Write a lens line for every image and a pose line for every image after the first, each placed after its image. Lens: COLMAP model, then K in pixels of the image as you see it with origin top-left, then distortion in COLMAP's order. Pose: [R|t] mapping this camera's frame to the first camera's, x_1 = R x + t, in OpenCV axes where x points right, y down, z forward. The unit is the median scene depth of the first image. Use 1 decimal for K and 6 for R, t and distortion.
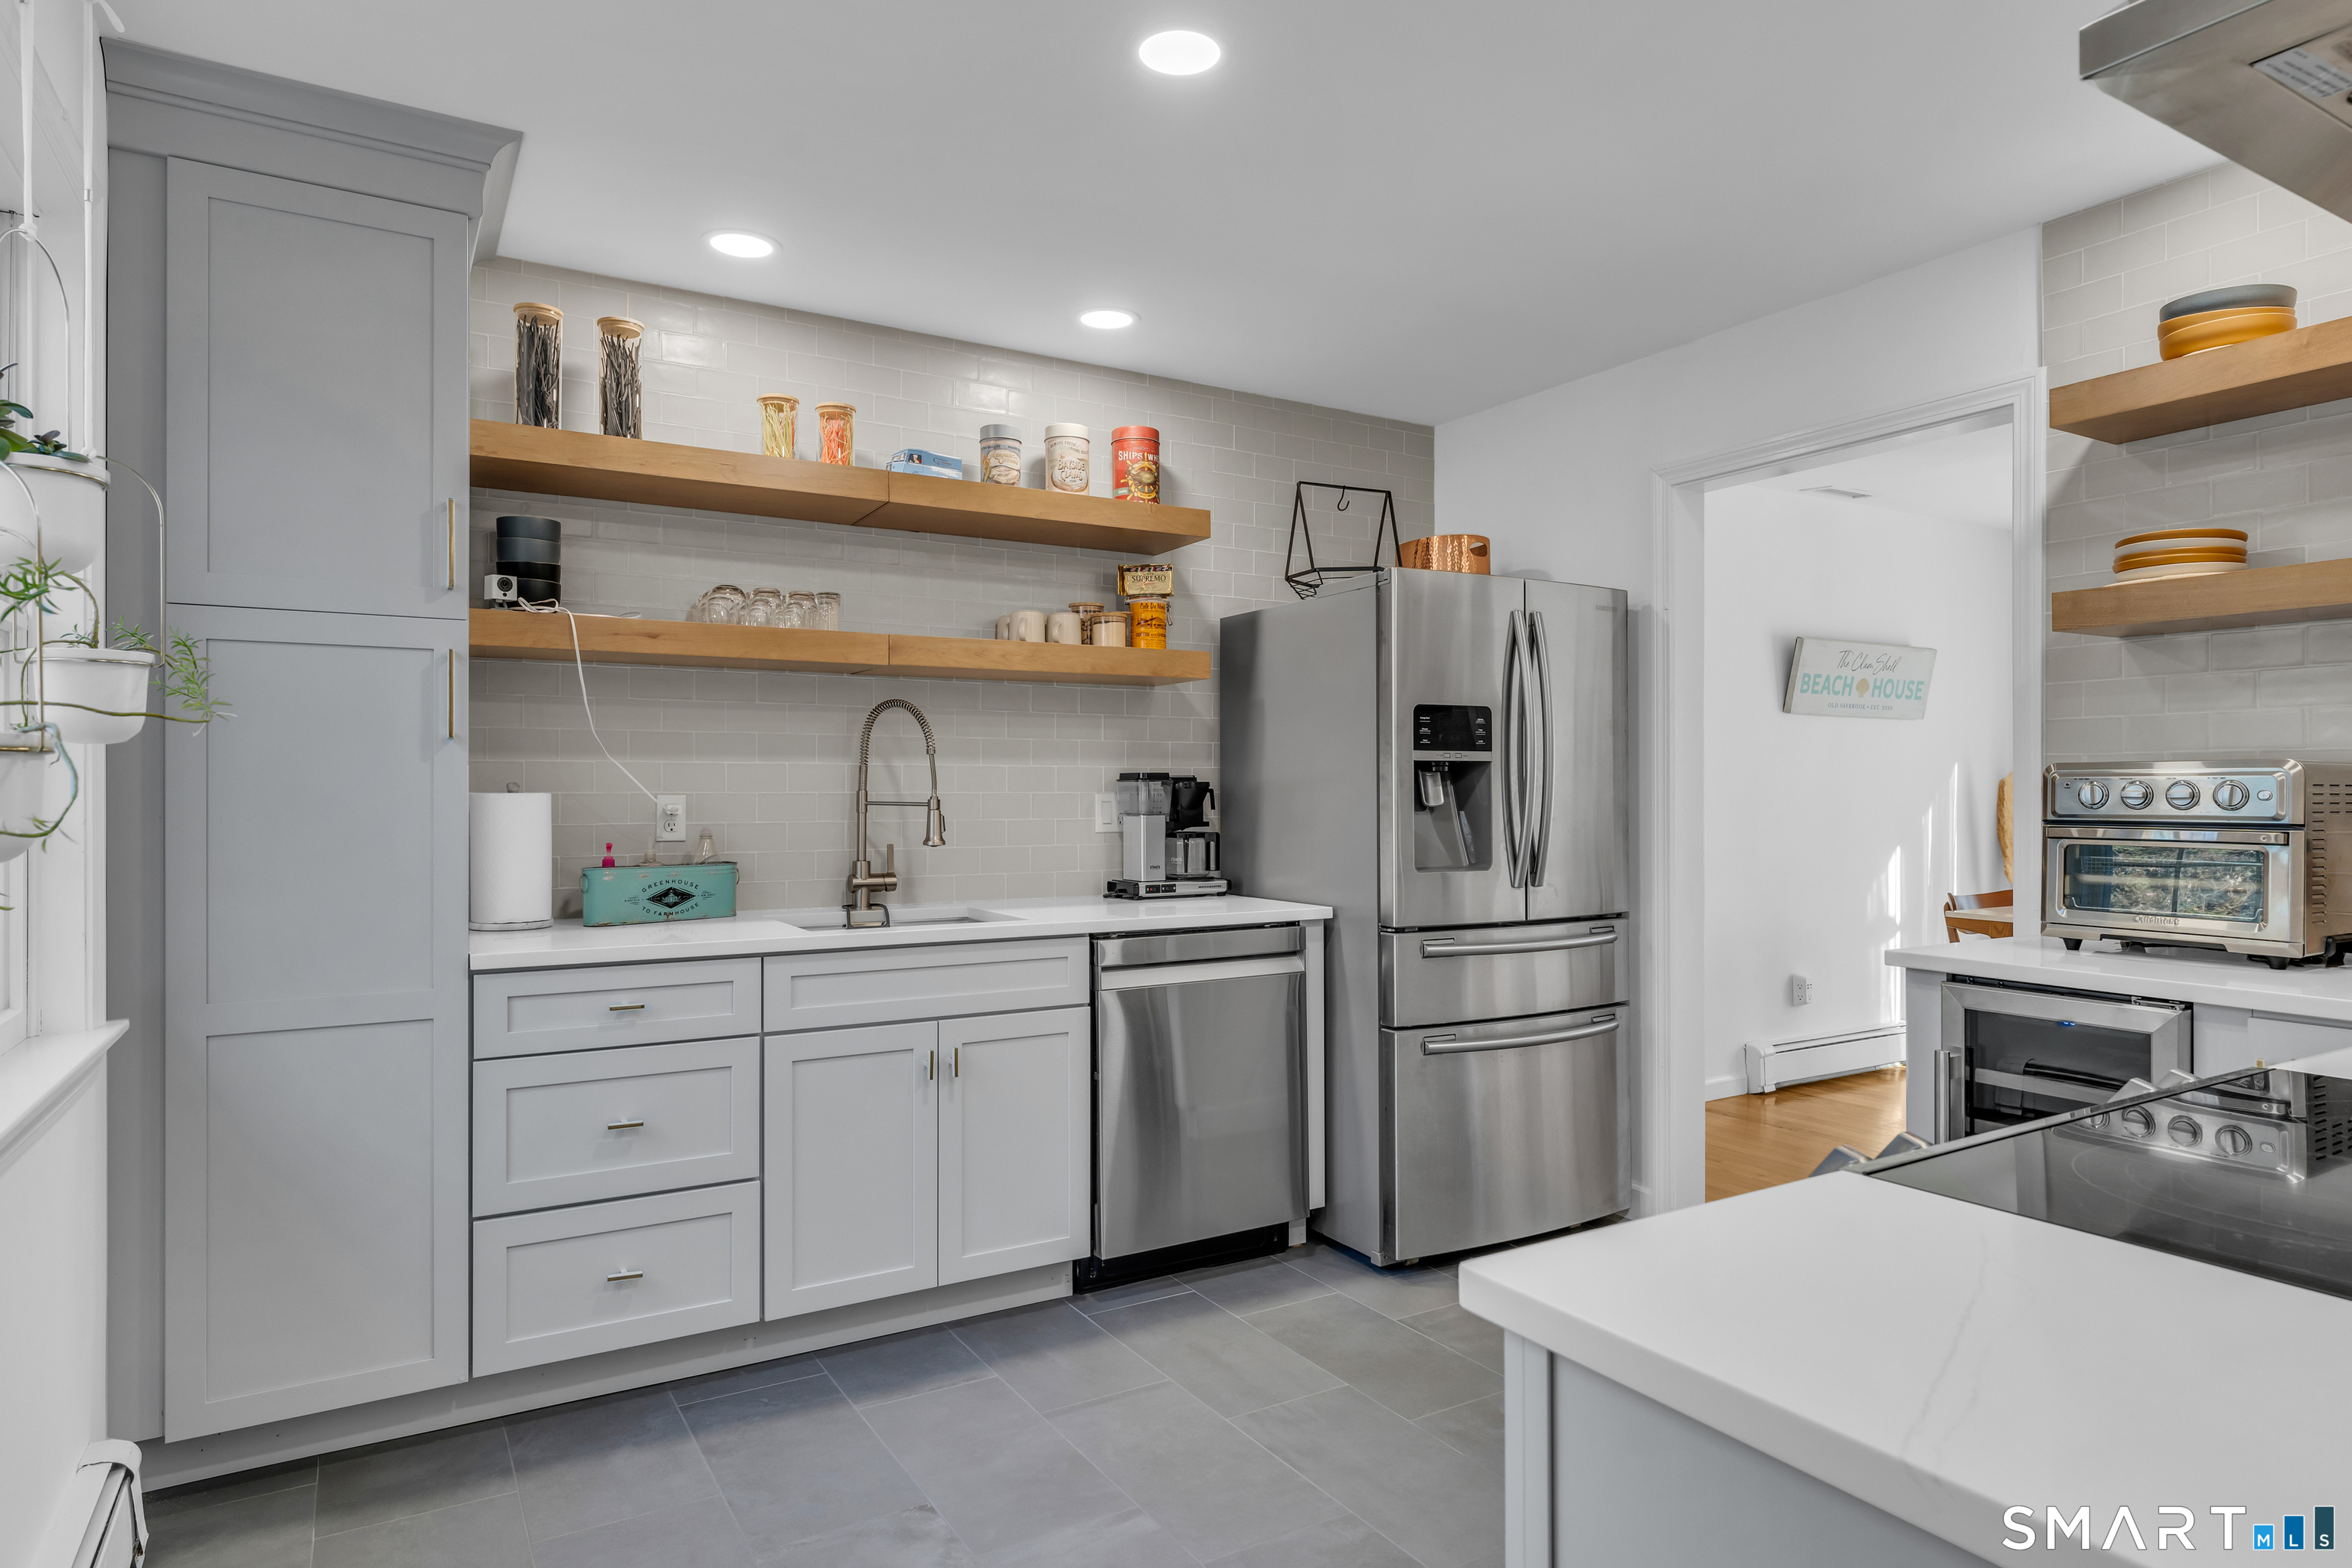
lens RADIAL K [[1369.5, 0, 1177.1], [0, 1369.5, 791.2], [0, 0, 1]] dist [-0.002730, -0.000595]
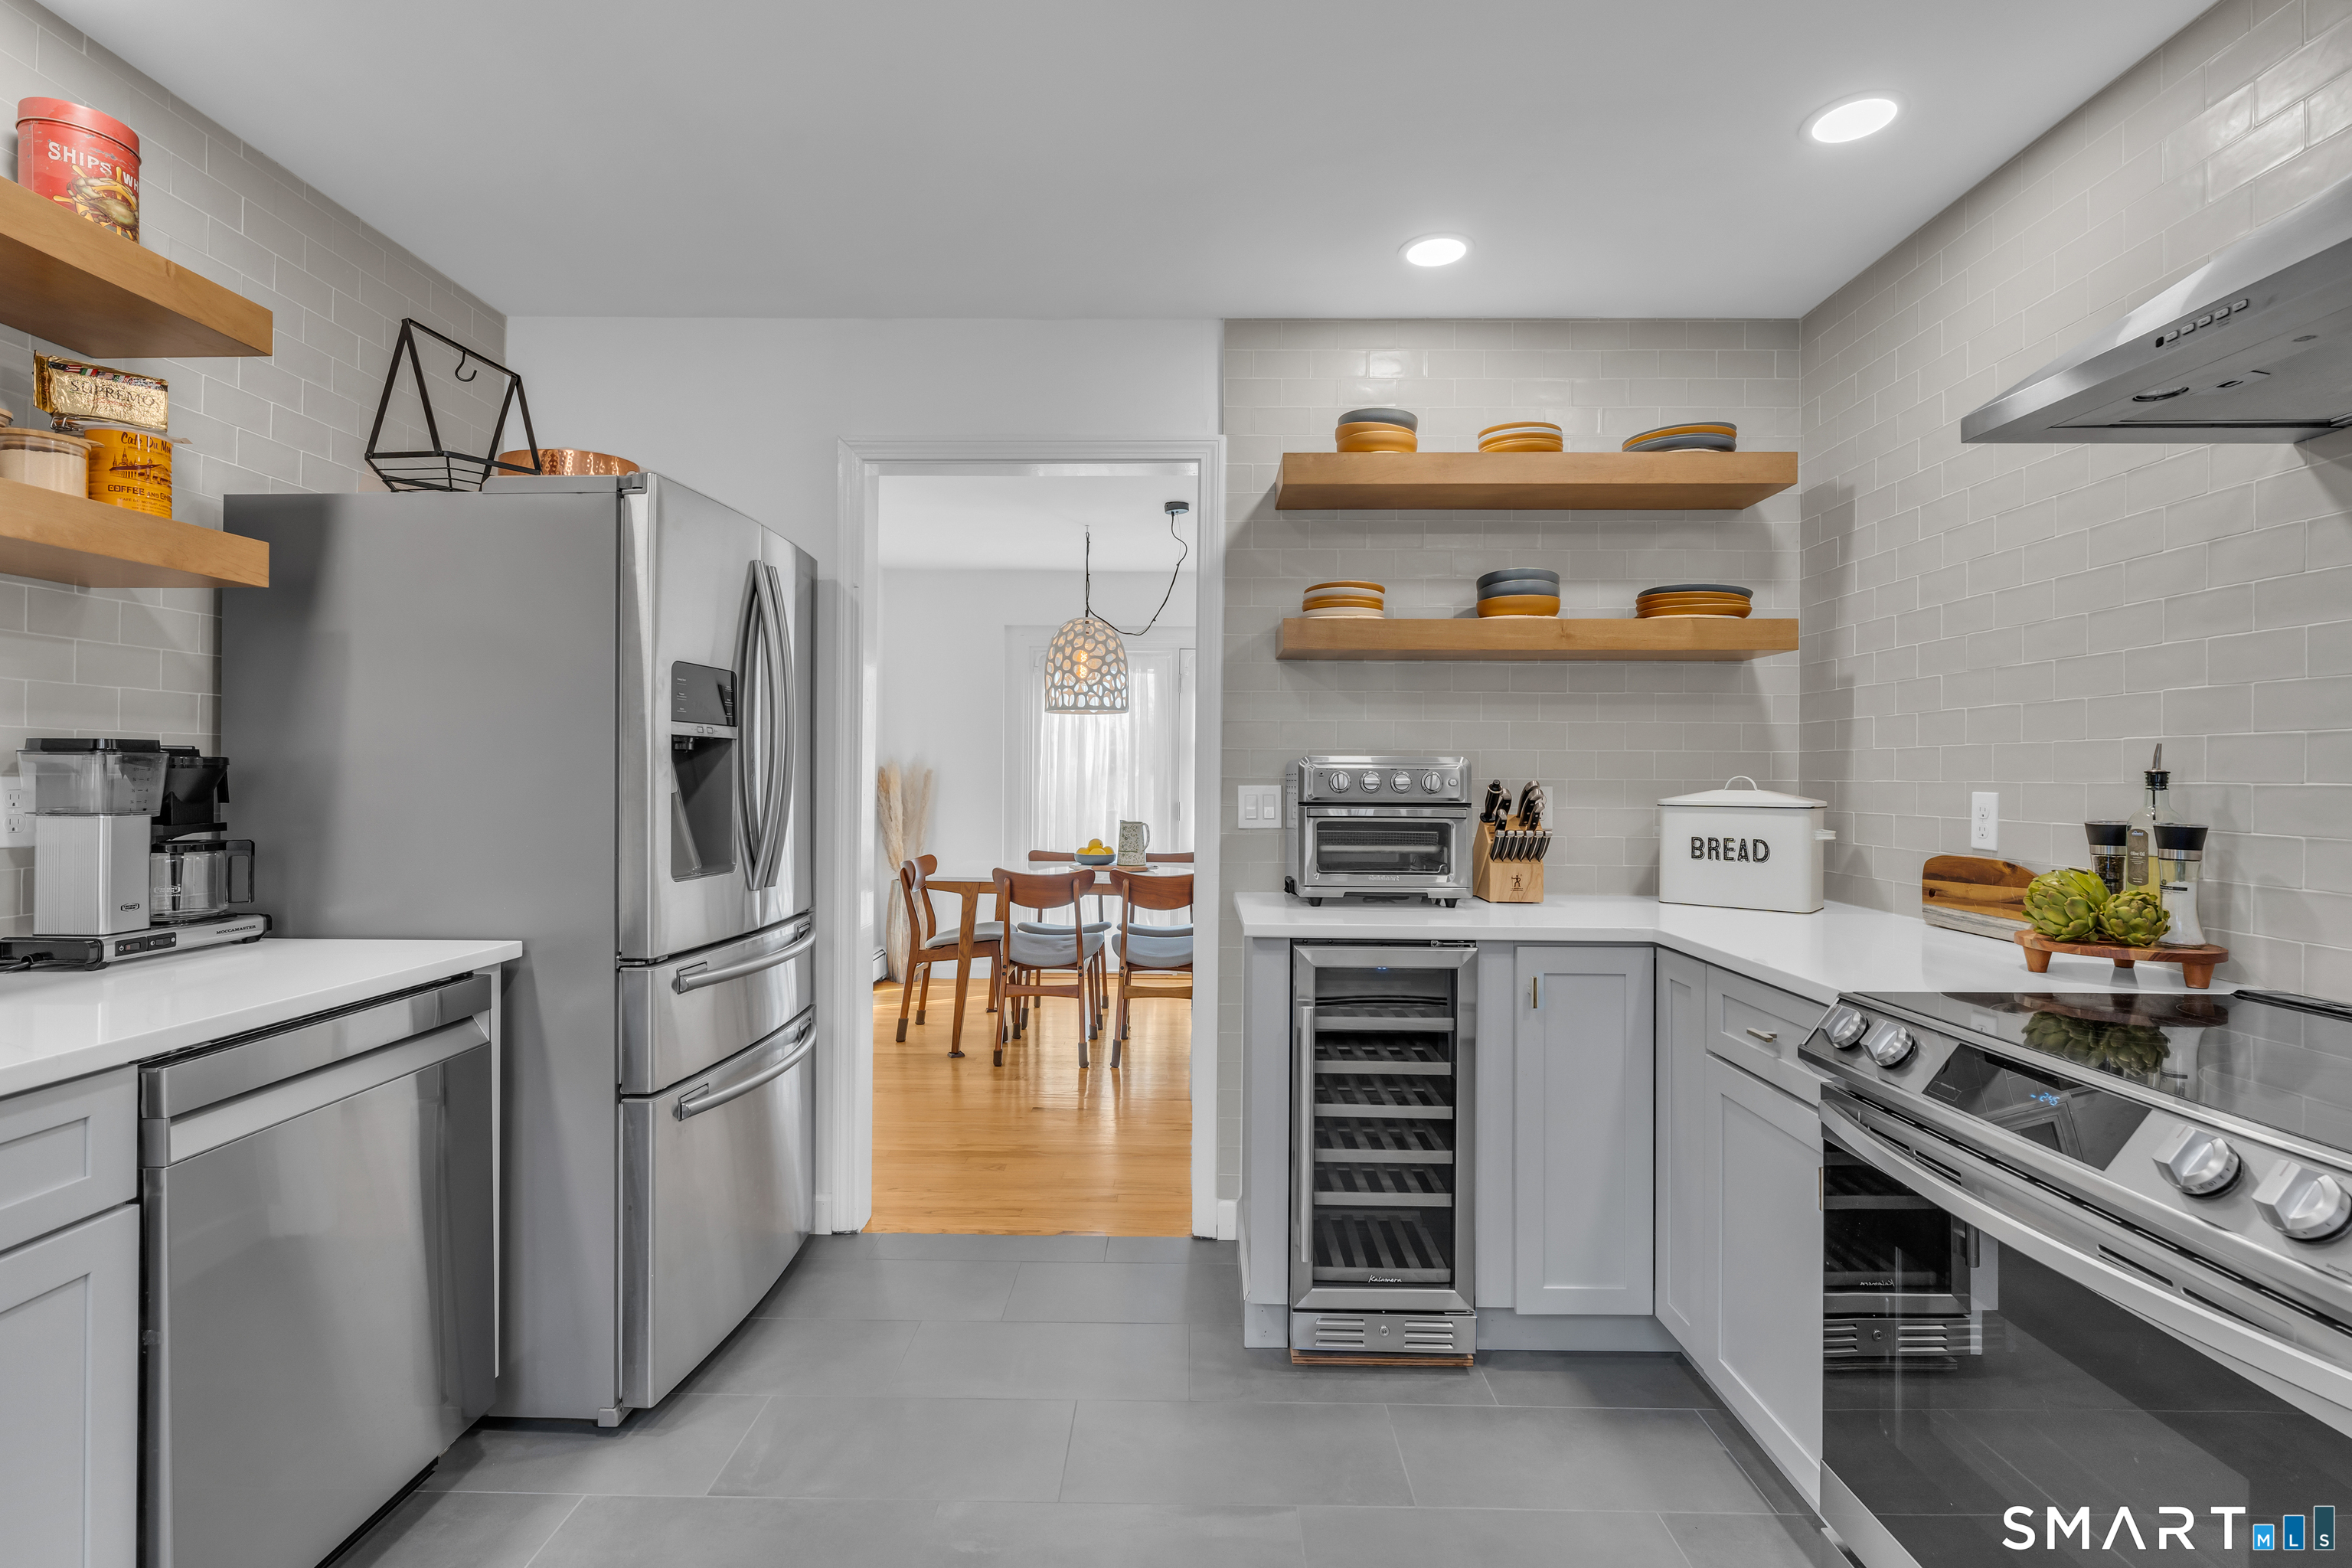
lens RADIAL K [[1087.4, 0, 1178.5], [0, 1087.4, 771.6], [0, 0, 1]] dist [-0.001595, -0.000129]
pose [[0.523993, 0.006824, 0.851695, -0.171580], [-0.006534, 0.999971, -0.003992, -0.001291], [-0.851698, -0.003473, 0.524022, 0.397515]]
